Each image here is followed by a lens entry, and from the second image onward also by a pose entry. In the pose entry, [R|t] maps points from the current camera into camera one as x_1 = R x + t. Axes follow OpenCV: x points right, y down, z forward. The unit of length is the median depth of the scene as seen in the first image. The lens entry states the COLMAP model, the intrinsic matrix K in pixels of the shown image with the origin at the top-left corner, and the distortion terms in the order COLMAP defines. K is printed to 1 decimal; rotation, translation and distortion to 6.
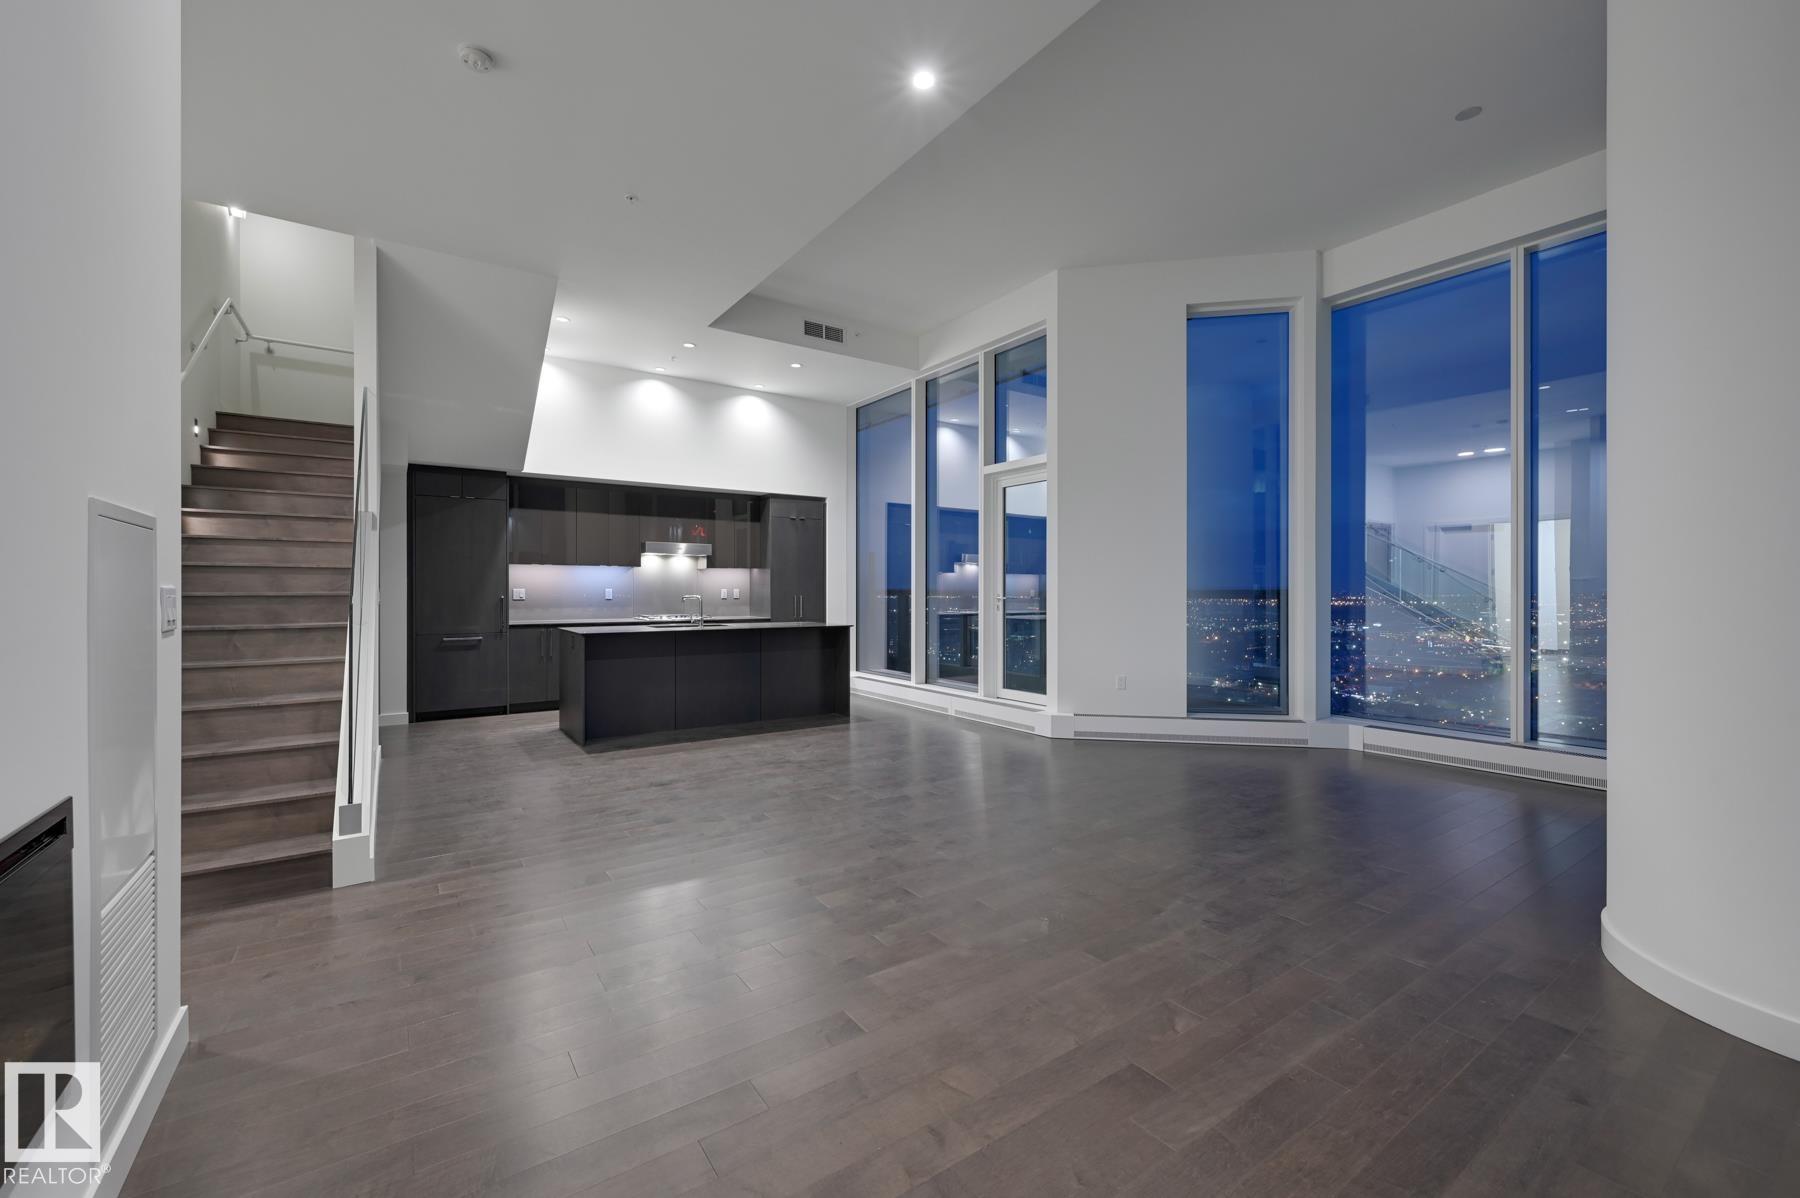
lens RADIAL K [[739.7, 0, 901.9], [0, 739.7, 590.5], [0, 0, 1]] dist [-0.000483, -0.000035]
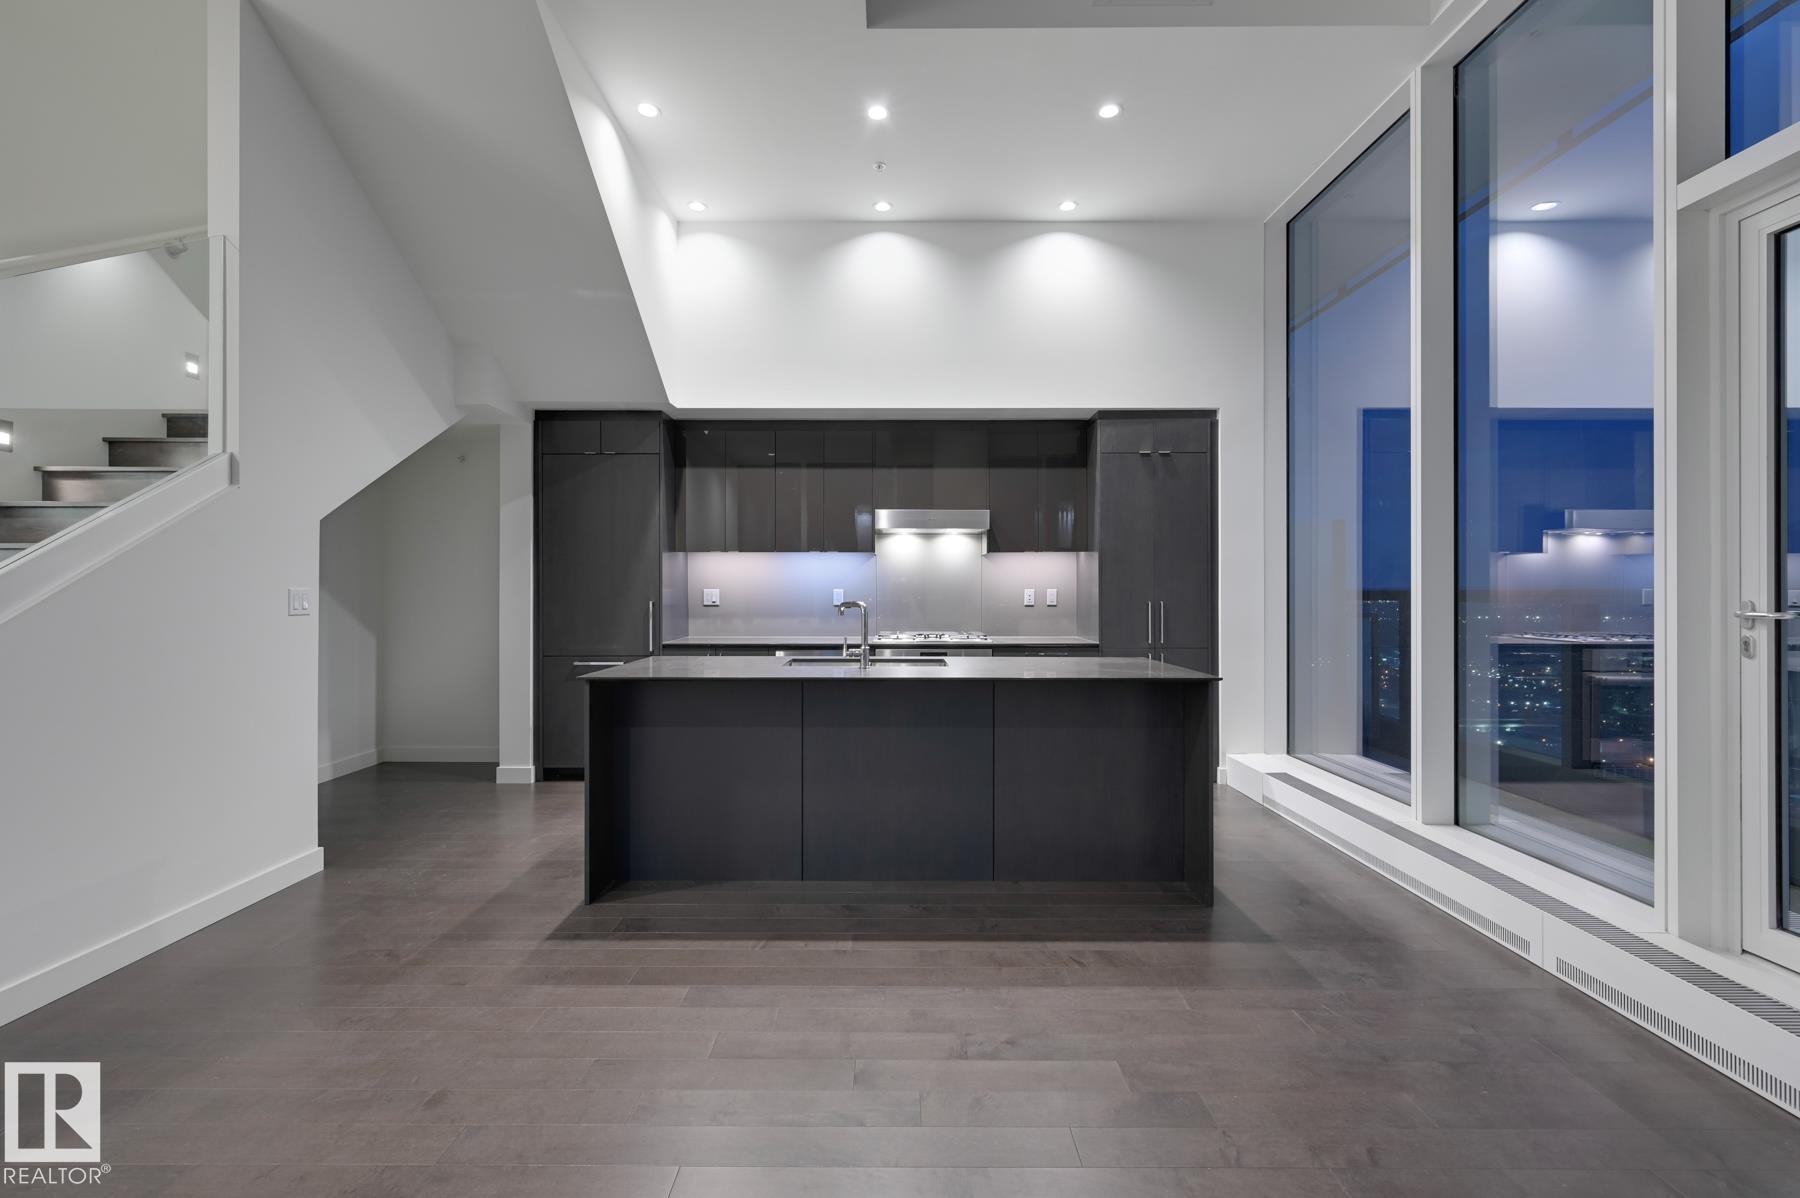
lens RADIAL K [[783.9, 0, 893.8], [0, 783.9, 588.8], [0, 0, 1]] dist [0.006260, 0.000473]
pose [[0.819123, -0.002972, -0.573610, 0.027954], [-0.000171, 0.999985, -0.005426, 0.001254], [0.573617, 0.004543, 0.819111, 0.472669]]
